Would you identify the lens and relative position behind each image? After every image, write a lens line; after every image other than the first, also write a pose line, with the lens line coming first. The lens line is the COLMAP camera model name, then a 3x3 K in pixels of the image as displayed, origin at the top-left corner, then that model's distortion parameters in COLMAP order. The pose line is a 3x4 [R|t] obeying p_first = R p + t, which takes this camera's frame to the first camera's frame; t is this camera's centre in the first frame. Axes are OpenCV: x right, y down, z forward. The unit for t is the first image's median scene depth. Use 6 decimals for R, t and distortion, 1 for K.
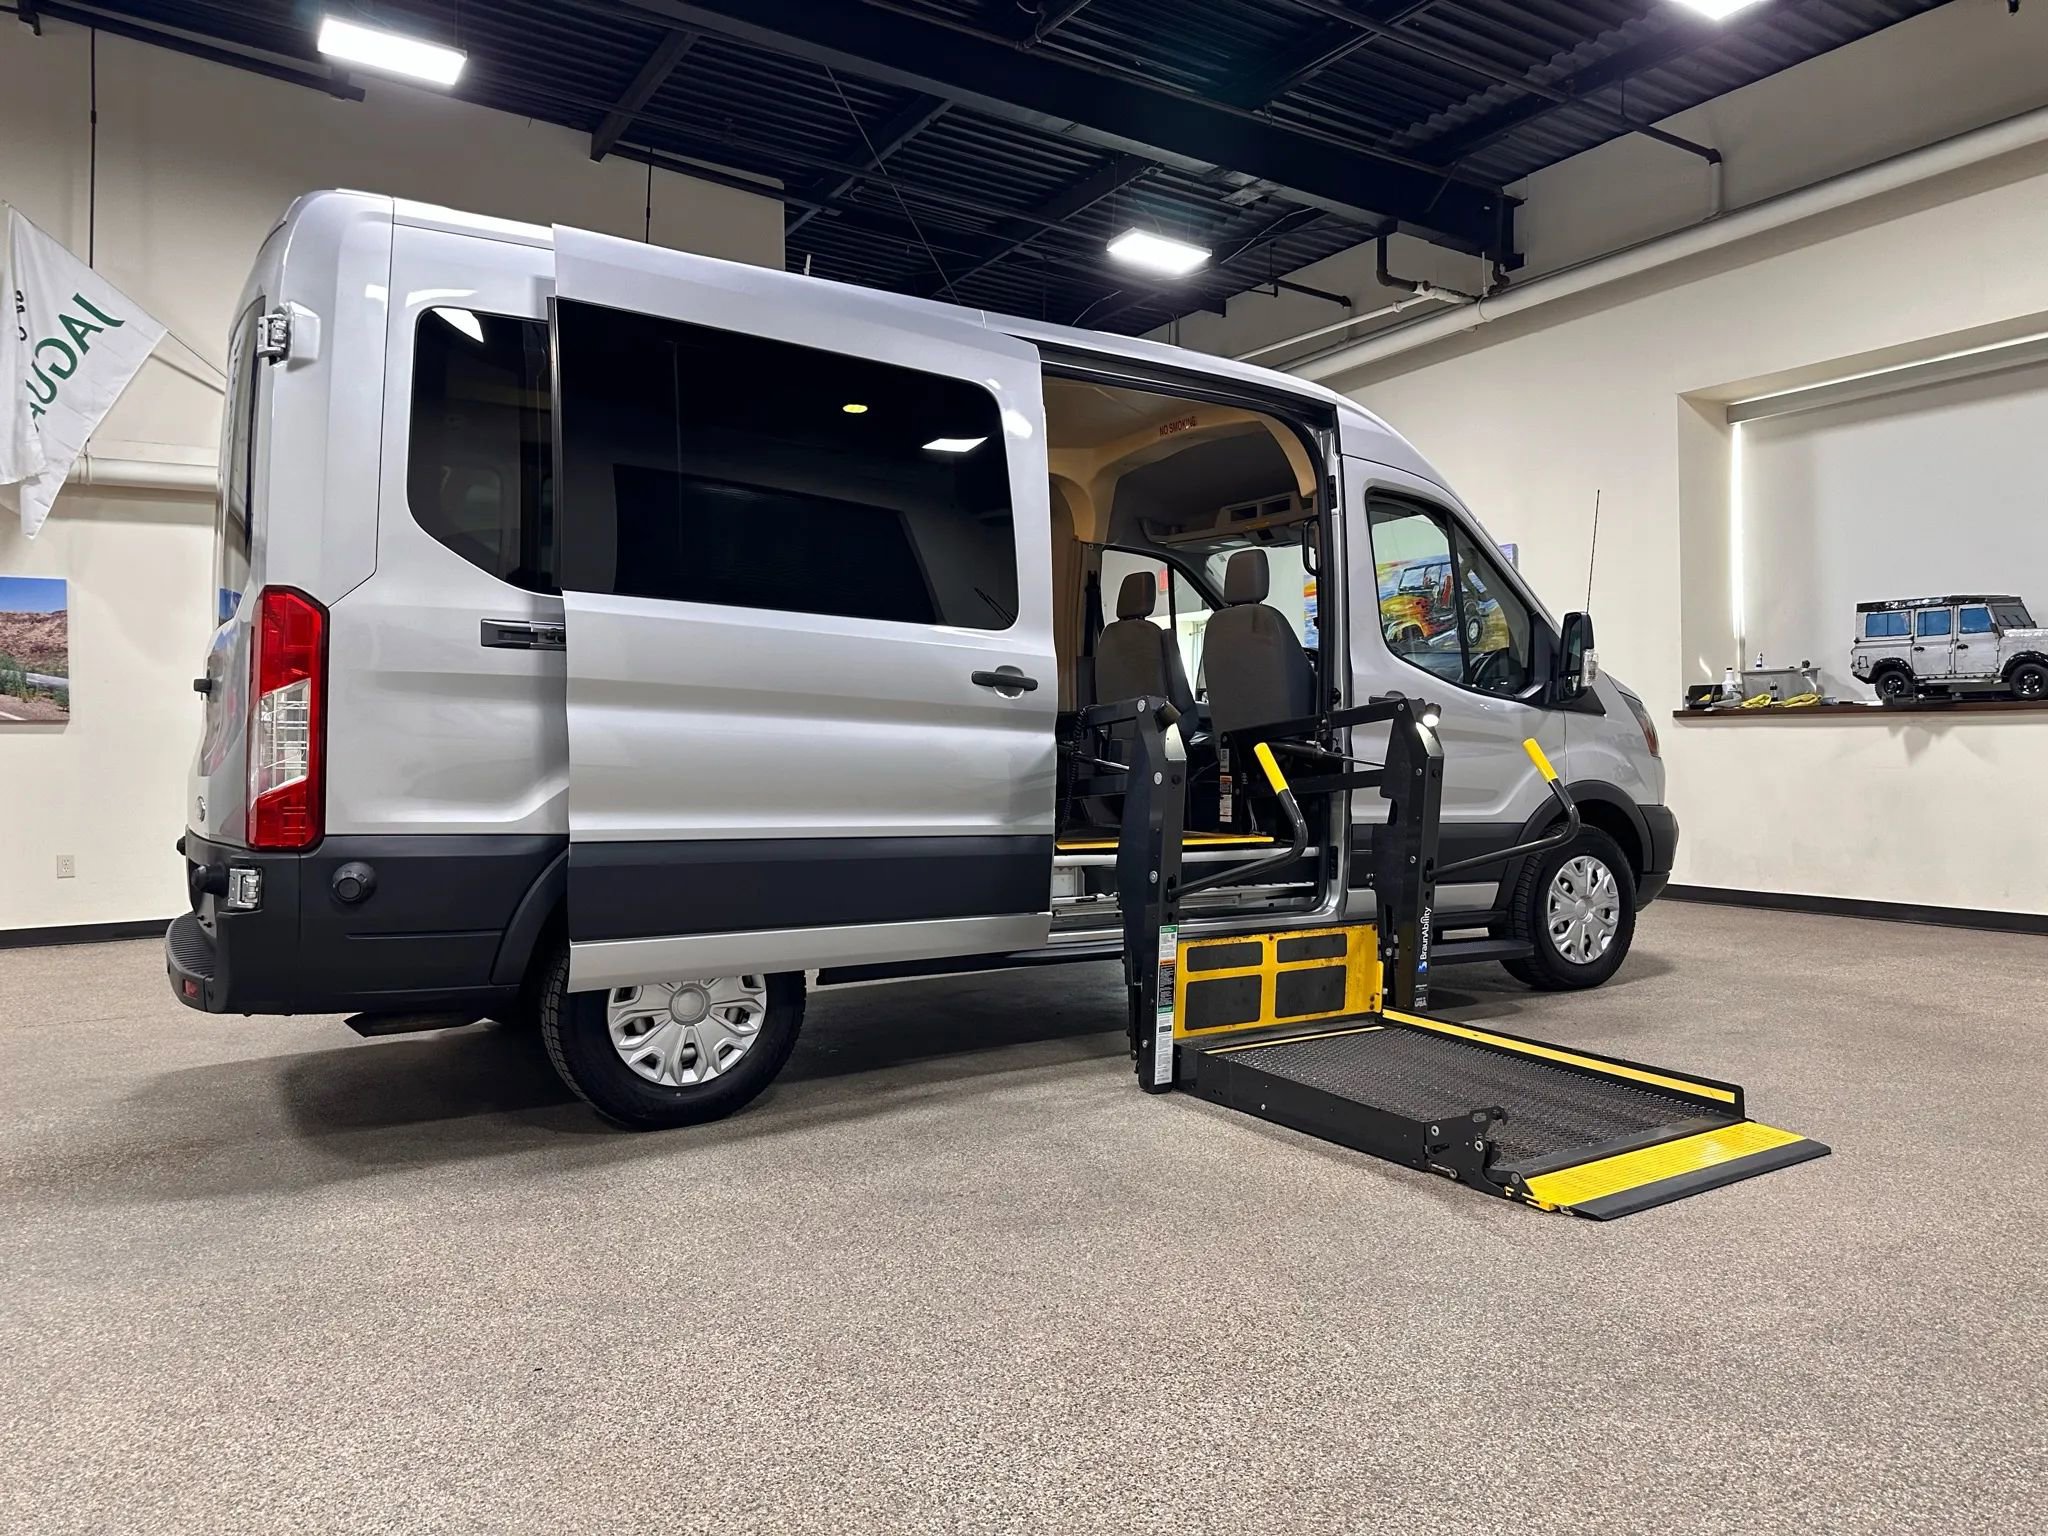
lens RADIAL K [[1451.6, 0, 1026.5], [0, 1451.6, 759.2], [0, 0, 1]] dist [0.039593, -0.043514]
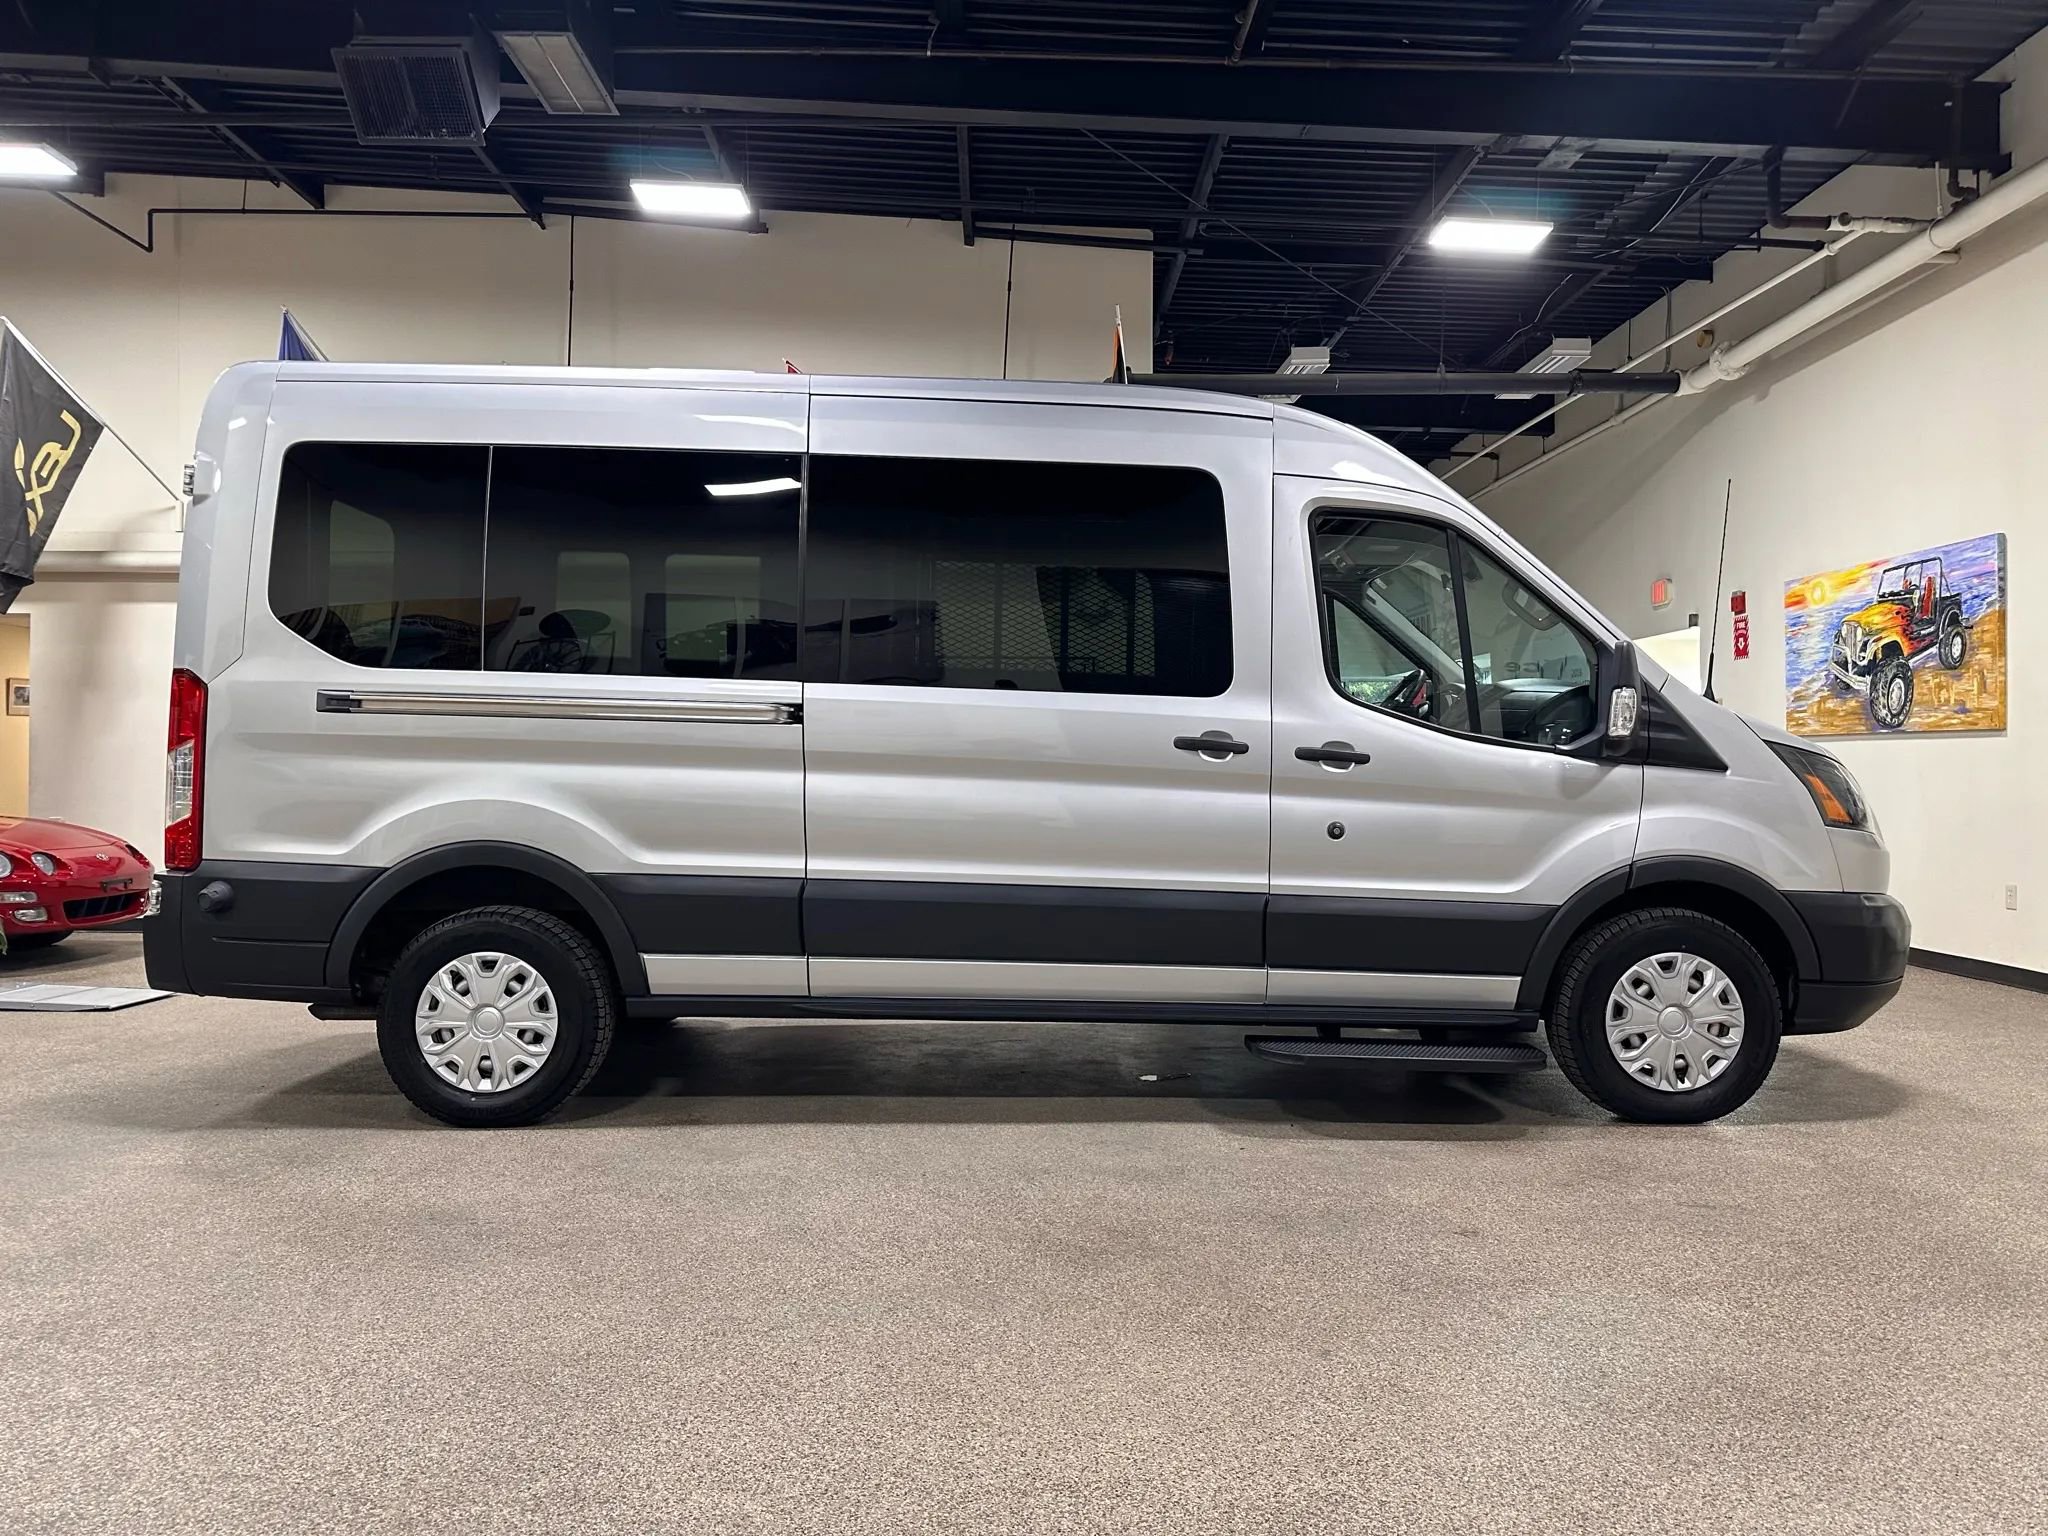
lens RADIAL K [[1455.4, 0, 1028.4], [0, 1455.4, 746.8], [0, 0, 1]] dist [0.003222, -0.008447]
pose [[0.856944, 0.004838, -0.515387, 0.491267], [-0.017163, 0.999669, -0.019154, -0.022252], [0.515124, 0.025260, 0.856743, 0.160069]]
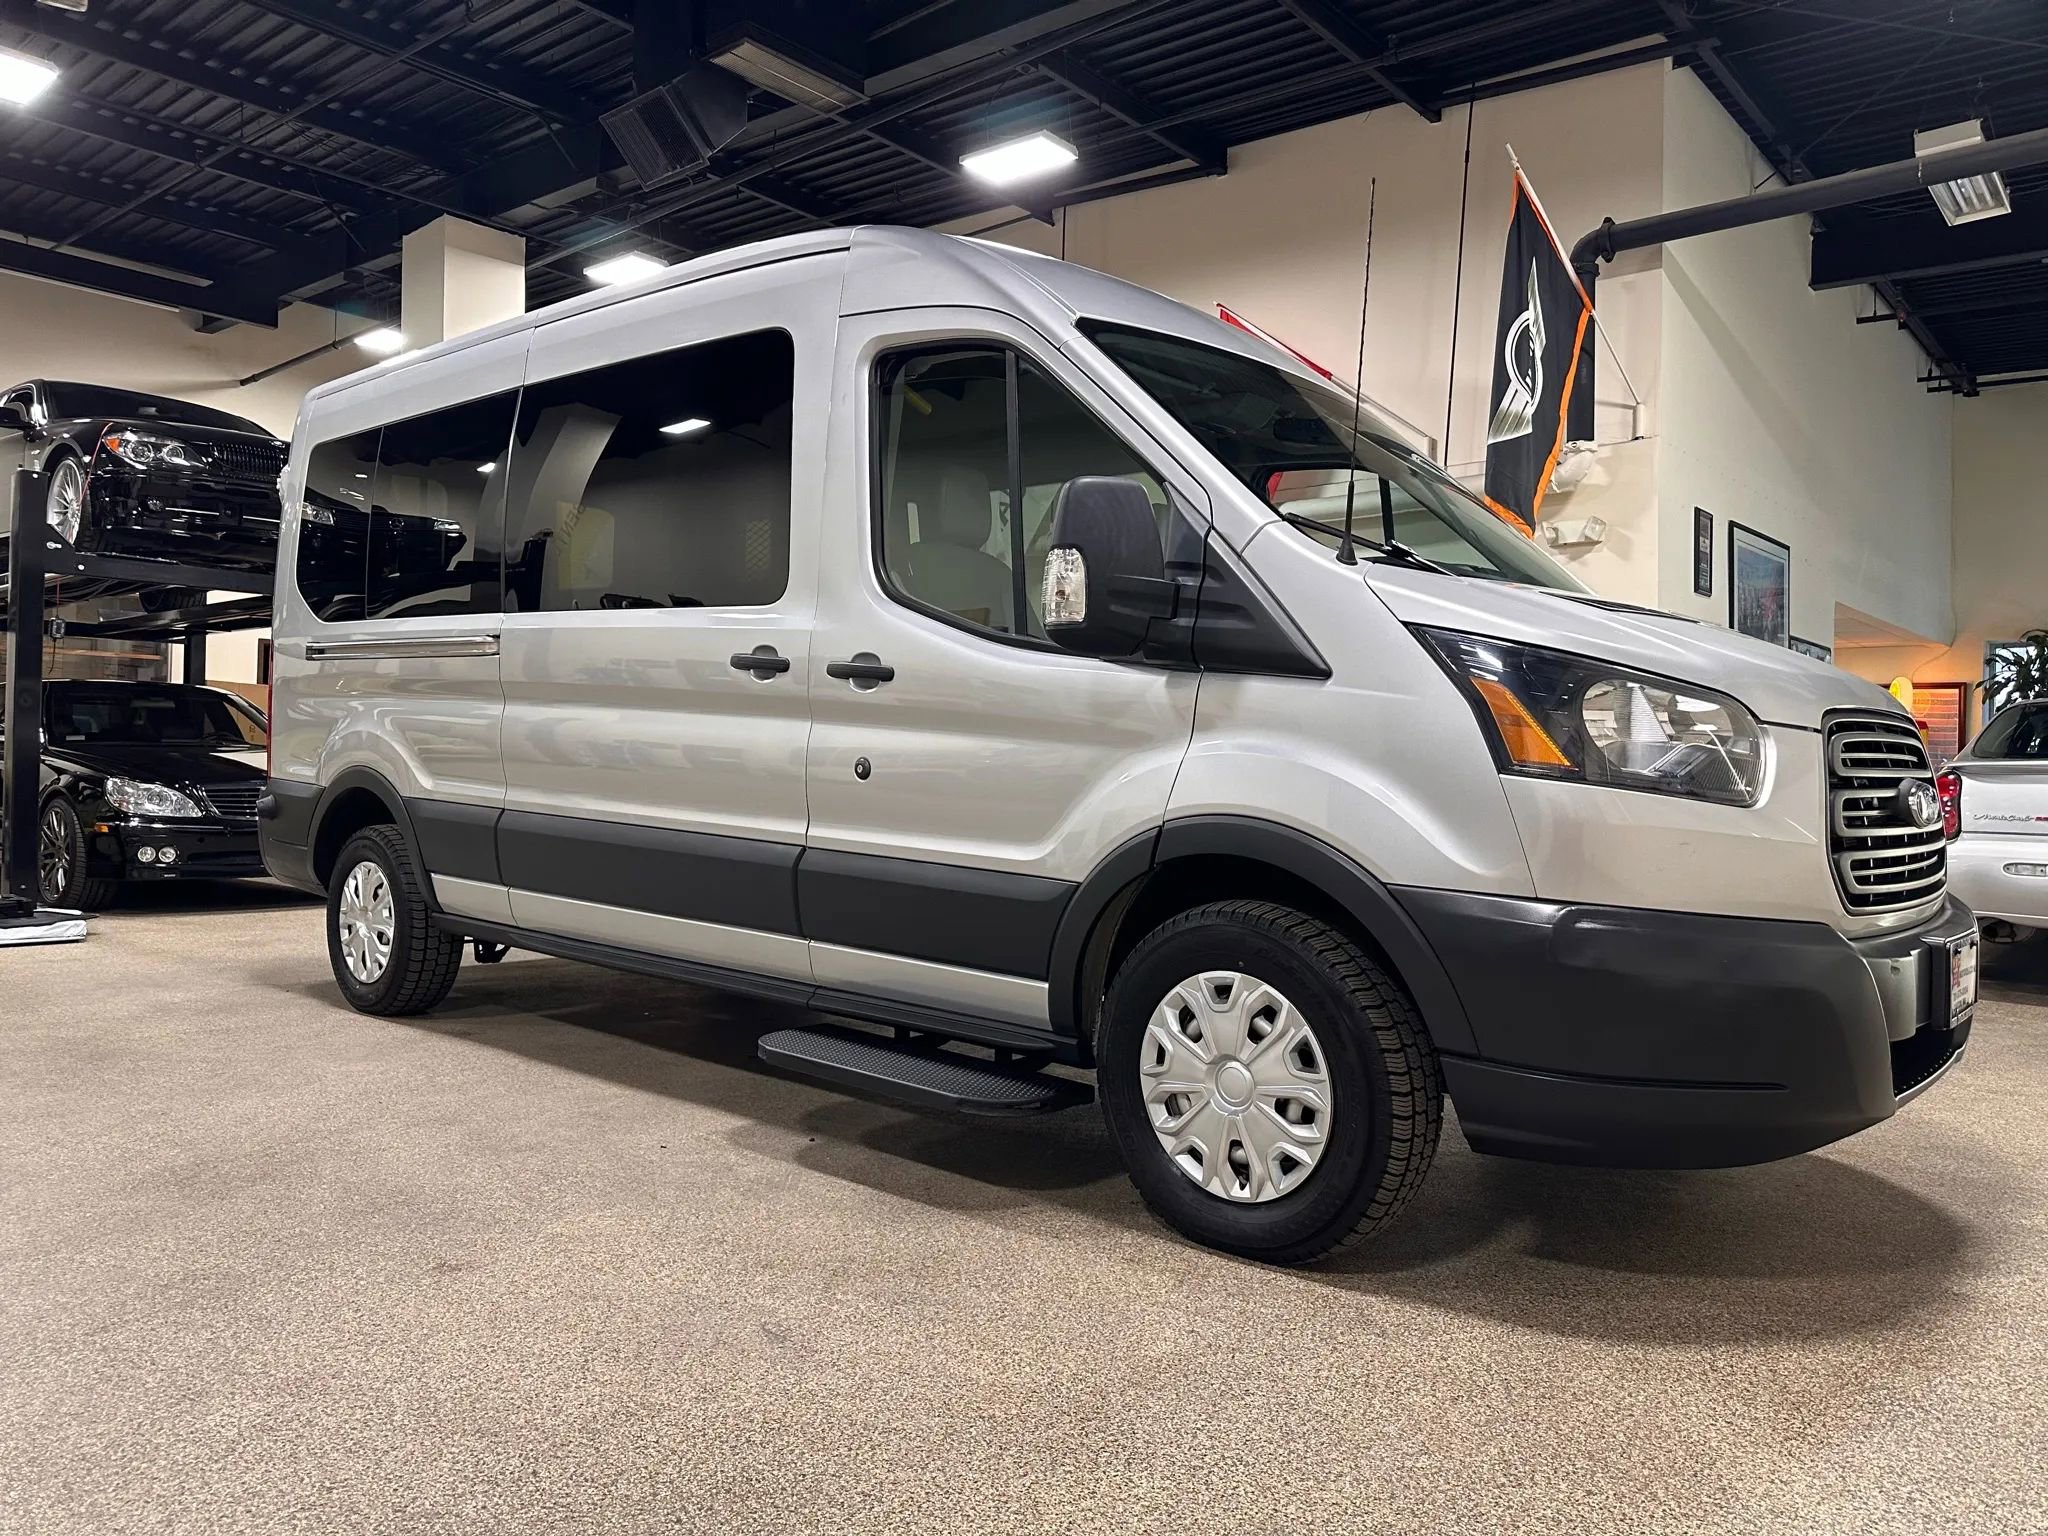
lens RADIAL K [[1438.9, 0, 1023.7], [0, 1438.9, 735.8], [0, 0, 1]] dist [0.064372, -0.102261]
pose [[0.279271, -0.003381, -0.960206, 0.825025], [-0.028449, 0.999526, -0.011794, -0.003090], [0.959791, 0.030611, 0.279042, 0.811109]]
